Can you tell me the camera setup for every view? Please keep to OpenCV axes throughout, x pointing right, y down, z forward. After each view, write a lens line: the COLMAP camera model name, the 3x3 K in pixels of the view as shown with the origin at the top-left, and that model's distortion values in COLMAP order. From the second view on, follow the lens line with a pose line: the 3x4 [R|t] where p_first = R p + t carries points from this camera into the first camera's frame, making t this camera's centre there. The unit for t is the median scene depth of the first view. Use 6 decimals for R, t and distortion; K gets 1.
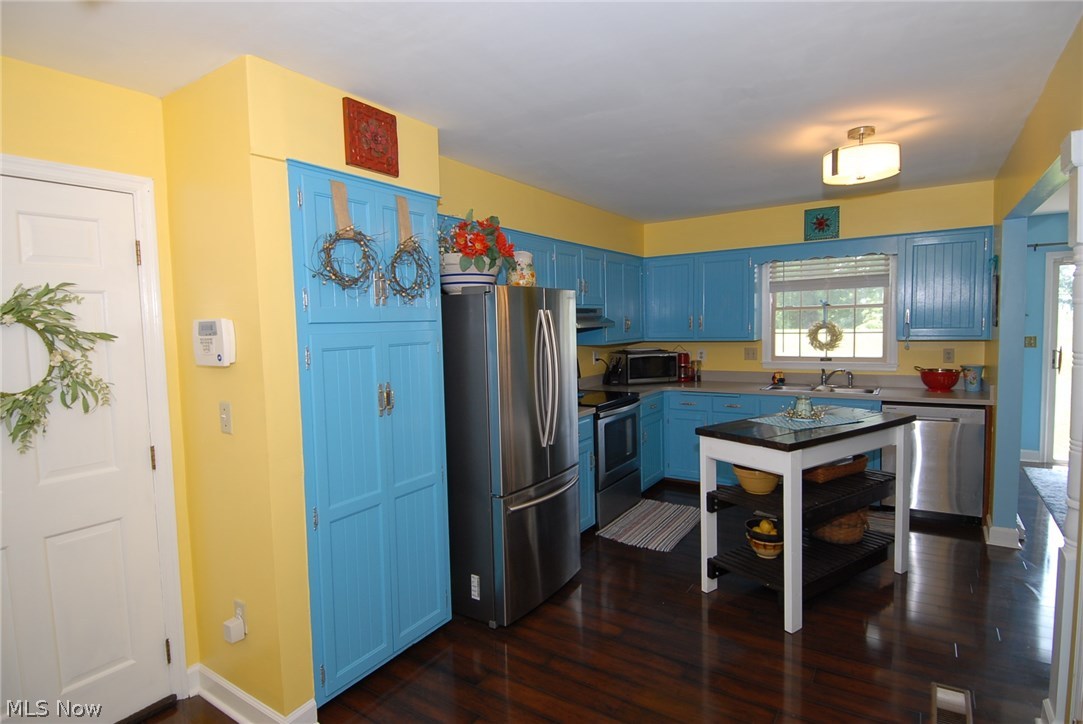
lens RADIAL K [[568.6, 0, 536.7], [0, 568.6, 361.5], [0, 0, 1]] dist [0.001974, -0.006359]
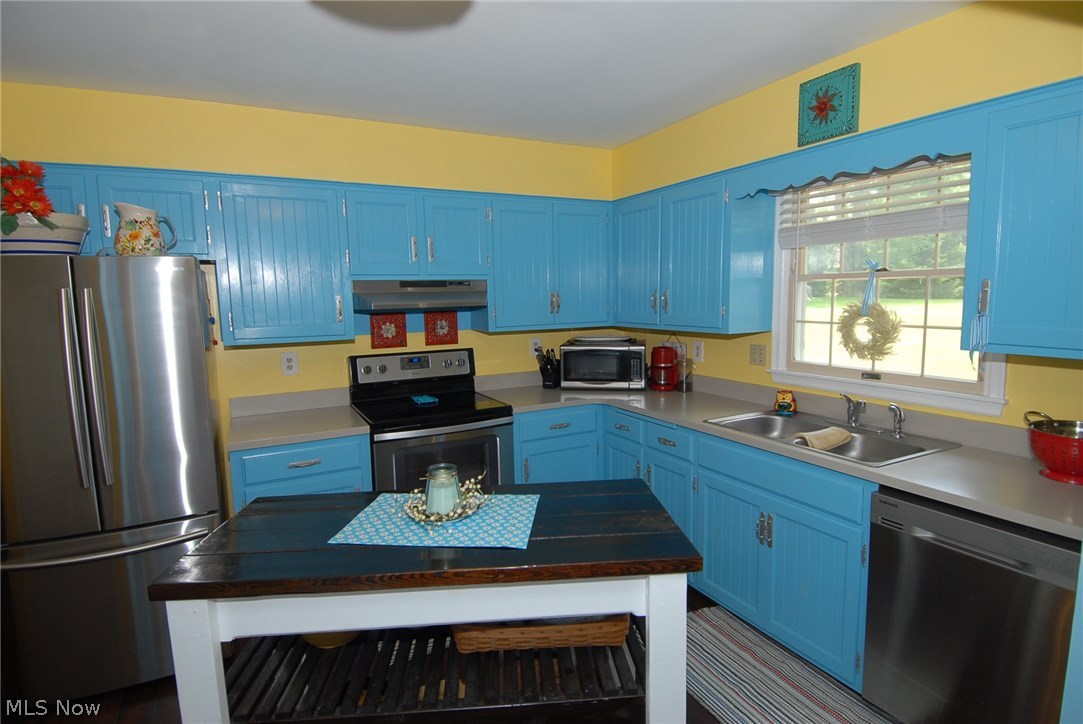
lens RADIAL K [[568.6, 0, 542.9], [0, 568.6, 361.6], [0, 0, 1]] dist [0.001974, -0.006359]
pose [[0.870366, 0.064598, -0.488150, 0.506538], [-0.031877, 0.996670, 0.075056, -0.046525], [0.491373, -0.049766, 0.869526, 0.407533]]
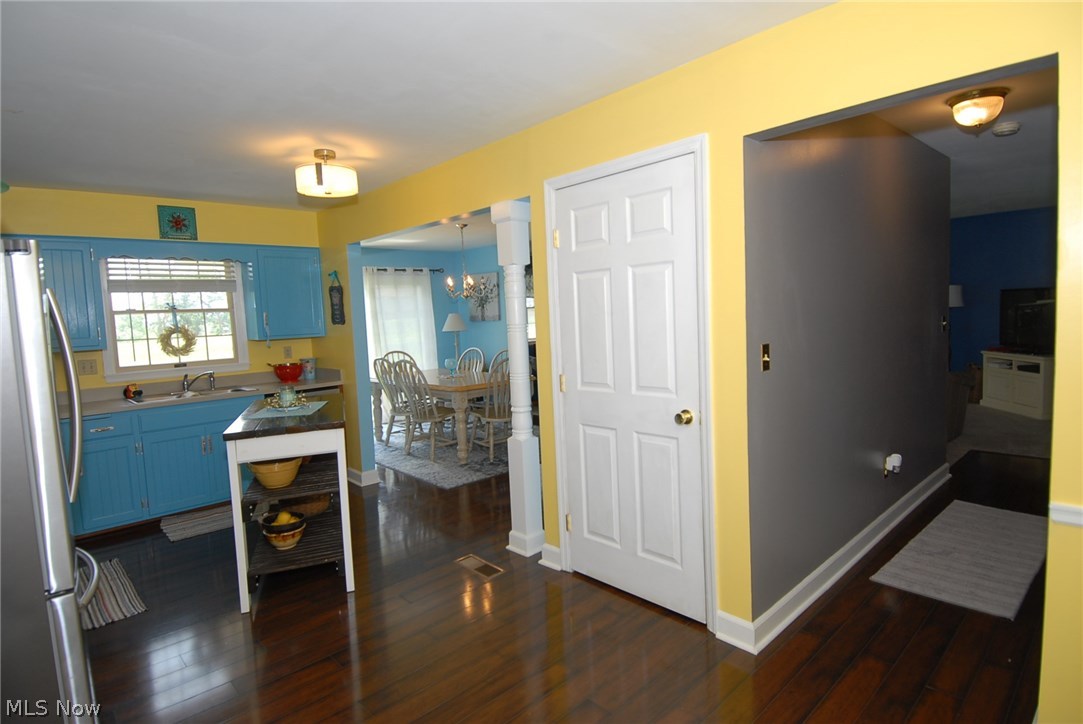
lens RADIAL K [[568.6, 0, 542.2], [0, 568.6, 360.8], [0, 0, 1]] dist [0.001974, -0.006359]
pose [[0.221262, -0.064696, 0.973066, -0.291999], [0.103885, 0.993683, 0.042445, 0.011922], [-0.969665, 0.091696, 0.226585, 0.192625]]
